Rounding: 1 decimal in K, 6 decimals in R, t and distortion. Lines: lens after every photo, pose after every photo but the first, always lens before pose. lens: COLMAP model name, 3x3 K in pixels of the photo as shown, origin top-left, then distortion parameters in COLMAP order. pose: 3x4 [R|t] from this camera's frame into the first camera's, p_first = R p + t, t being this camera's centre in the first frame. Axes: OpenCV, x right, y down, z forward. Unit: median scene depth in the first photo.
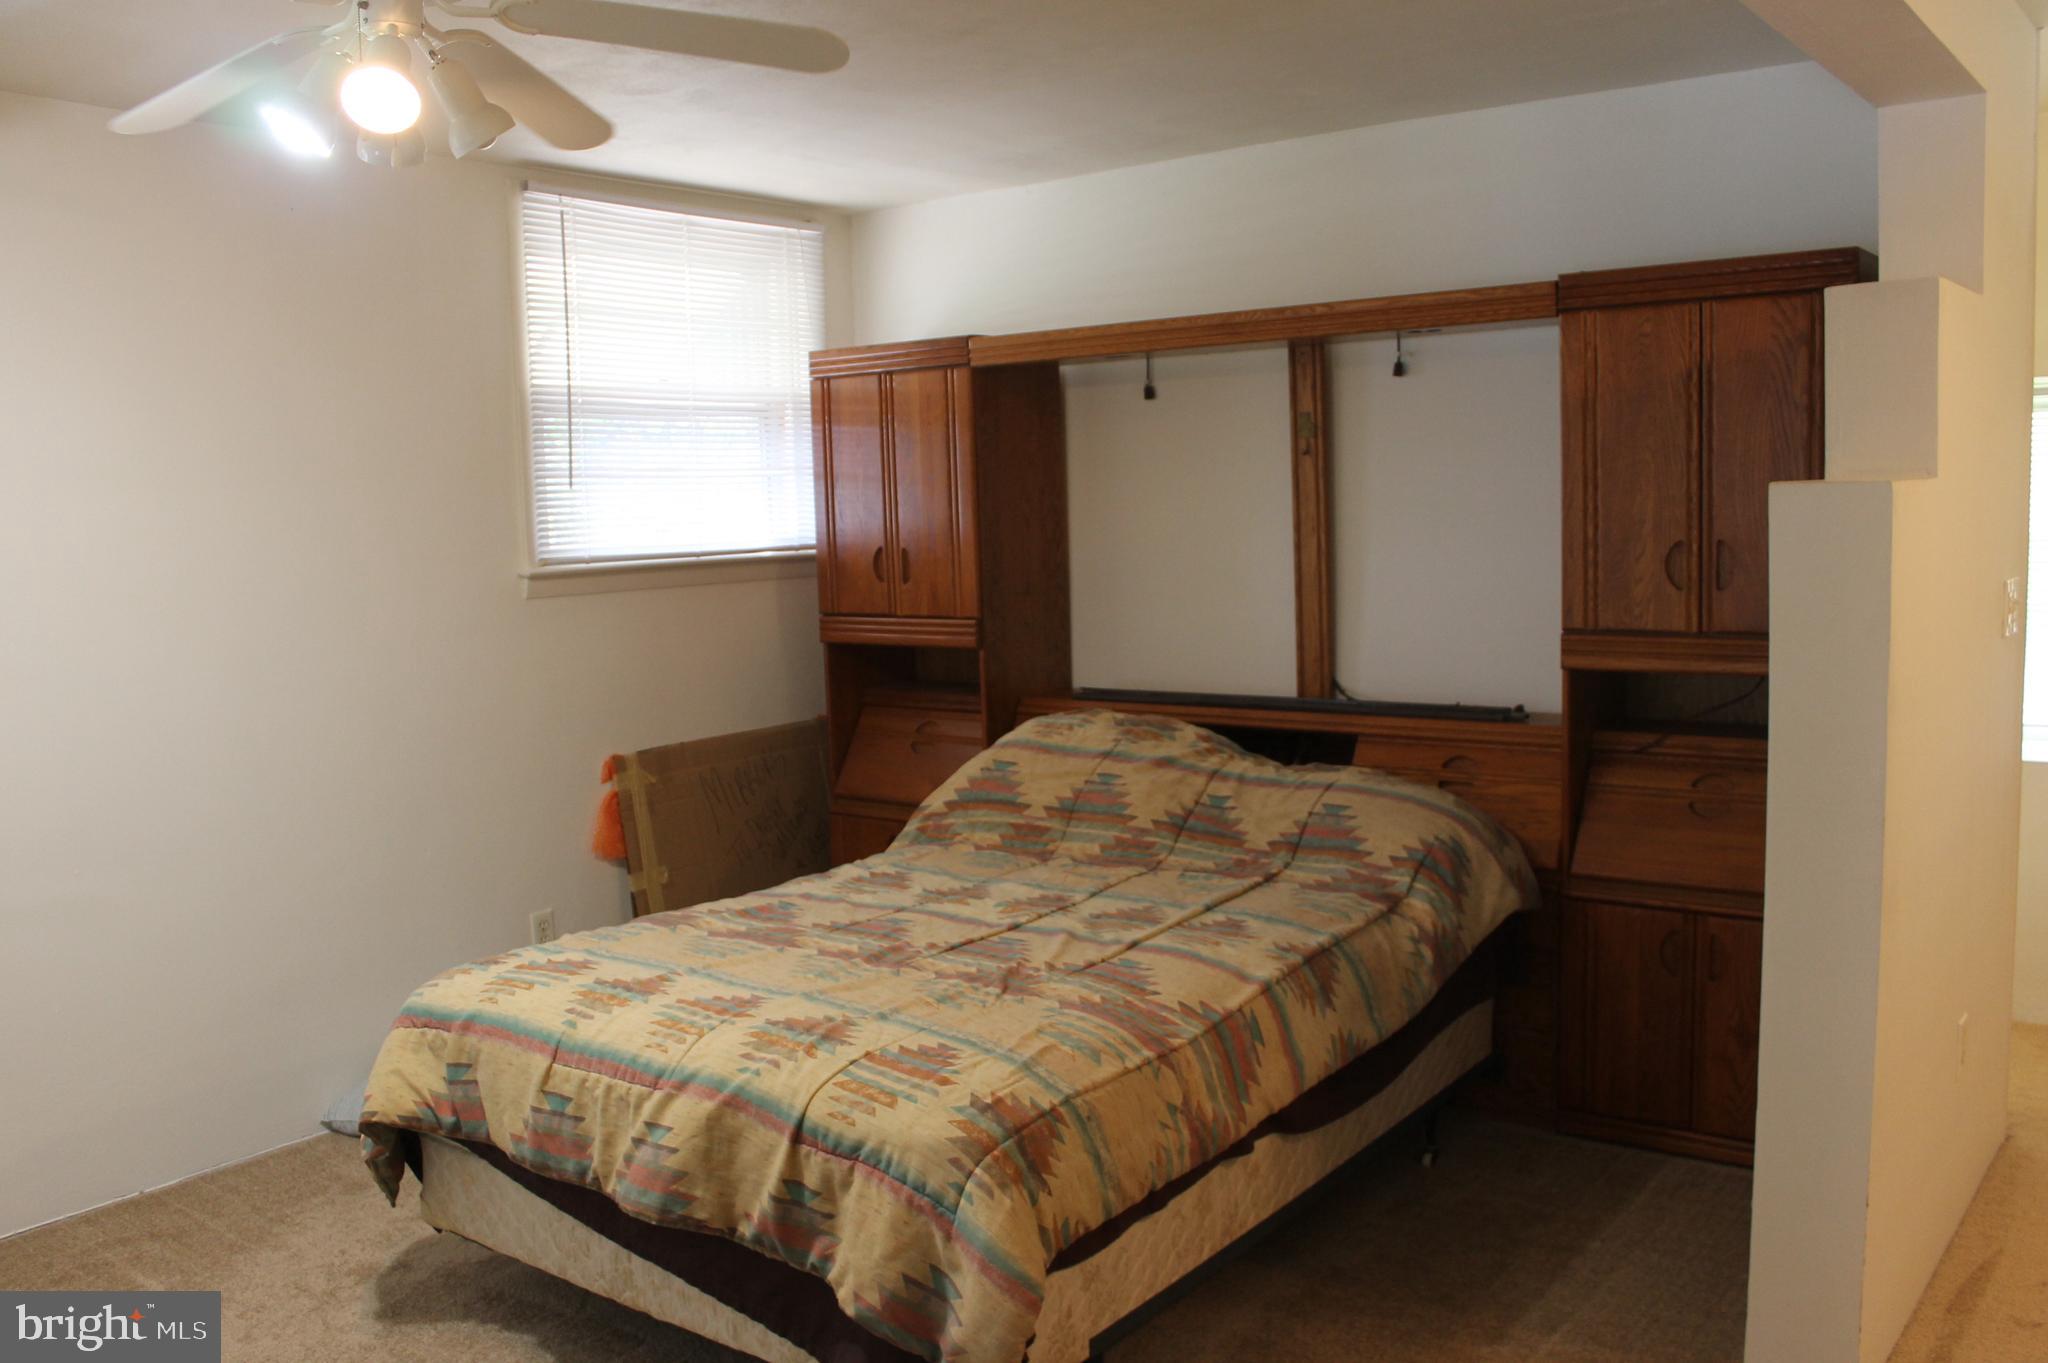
lens RADIAL K [[1726.2, 0, 1031.5], [0, 1726.2, 695.8], [0, 0, 1]] dist [-0.165350, 0.147530]
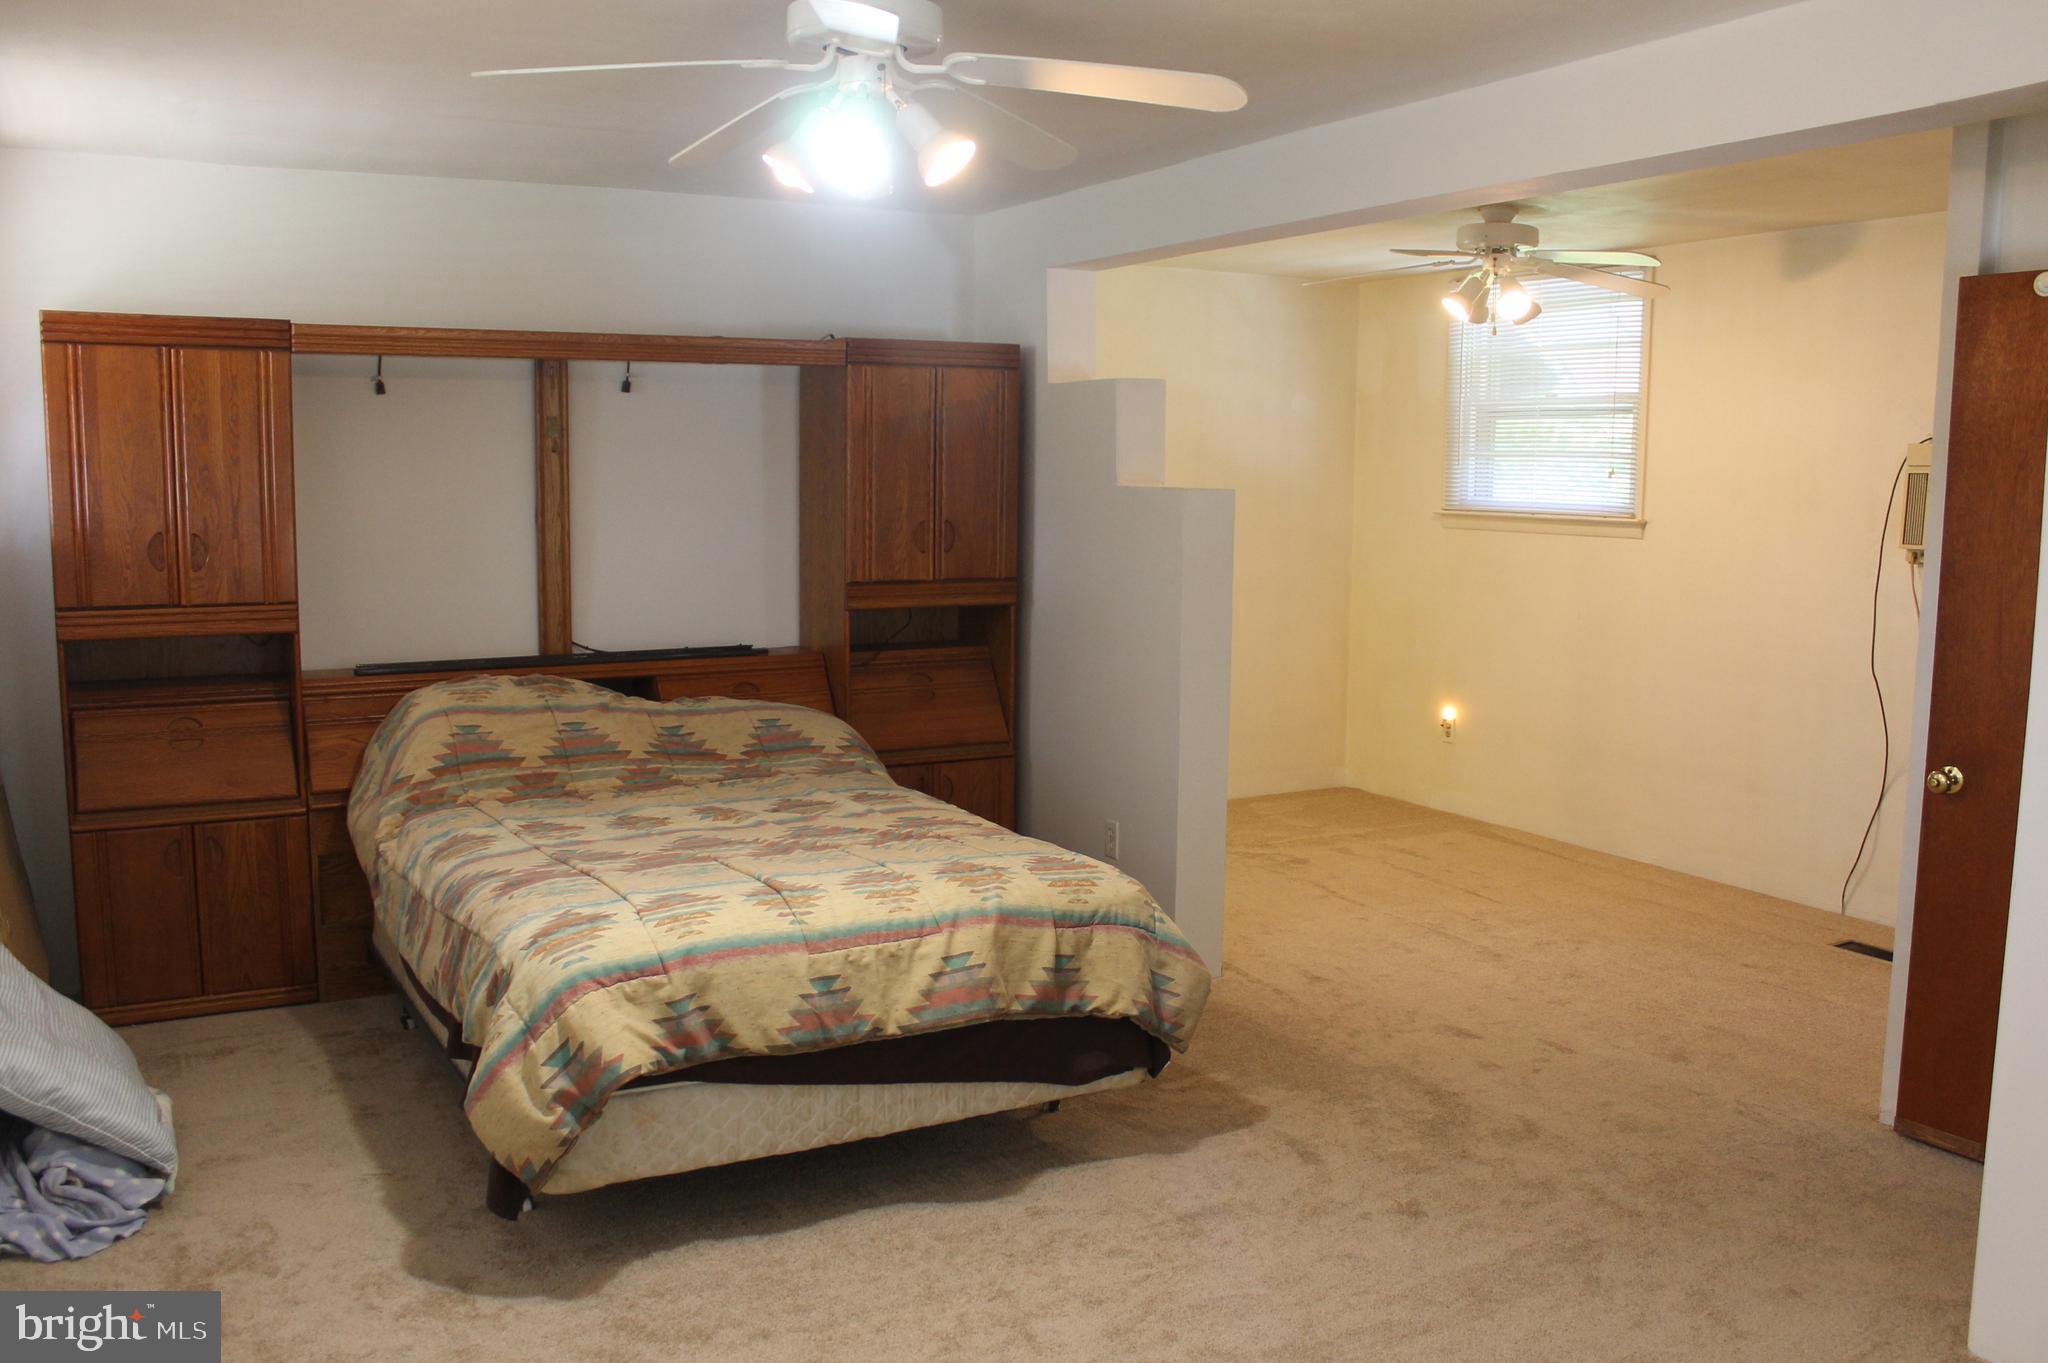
lens RADIAL K [[1726.2, 0, 1031.5], [0, 1726.2, 695.8], [0, 0, 1]] dist [-0.165350, 0.147530]
pose [[0.399180, -0.084779, 0.912945, -0.980843], [0.083861, 0.994918, 0.055724, -0.012177], [-0.913030, 0.054316, 0.404261, 0.276397]]
